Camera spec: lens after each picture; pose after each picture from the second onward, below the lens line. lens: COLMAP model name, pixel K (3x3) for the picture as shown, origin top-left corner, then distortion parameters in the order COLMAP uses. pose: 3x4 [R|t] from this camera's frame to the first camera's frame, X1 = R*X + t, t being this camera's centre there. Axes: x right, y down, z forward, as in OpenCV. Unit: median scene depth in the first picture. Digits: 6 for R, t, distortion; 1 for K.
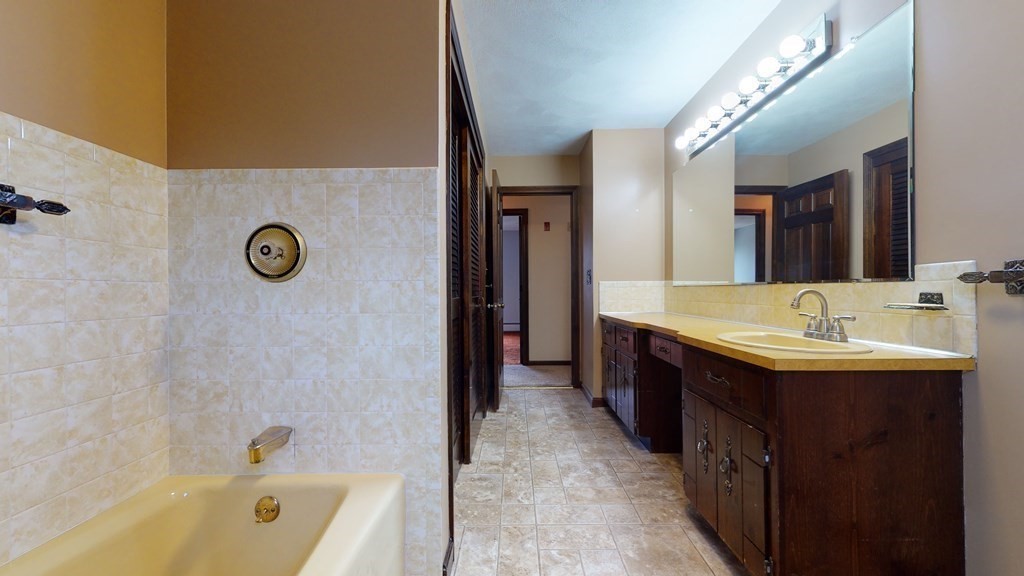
lens RADIAL K [[372.0, 0, 512.0], [0, 372.0, 288.0], [0, 0, 1]] dist [0.000063, -0.000016]
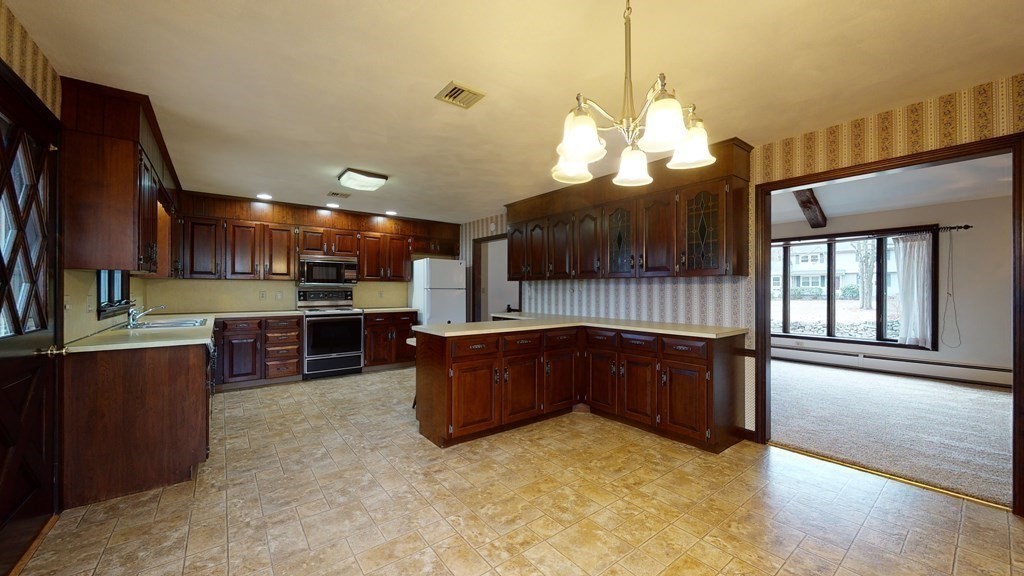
lens RADIAL K [[392.7, 0, 512.0], [0, 392.7, 288.0], [0, 0, 1]] dist [0.033794, -0.000011]
pose [[-0.783639, -0.001508, -0.621214, 0.622109], [-0.002066, 0.999998, 0.000179, -0.114911], [0.621212, 0.001424, -0.783641, 1.981169]]
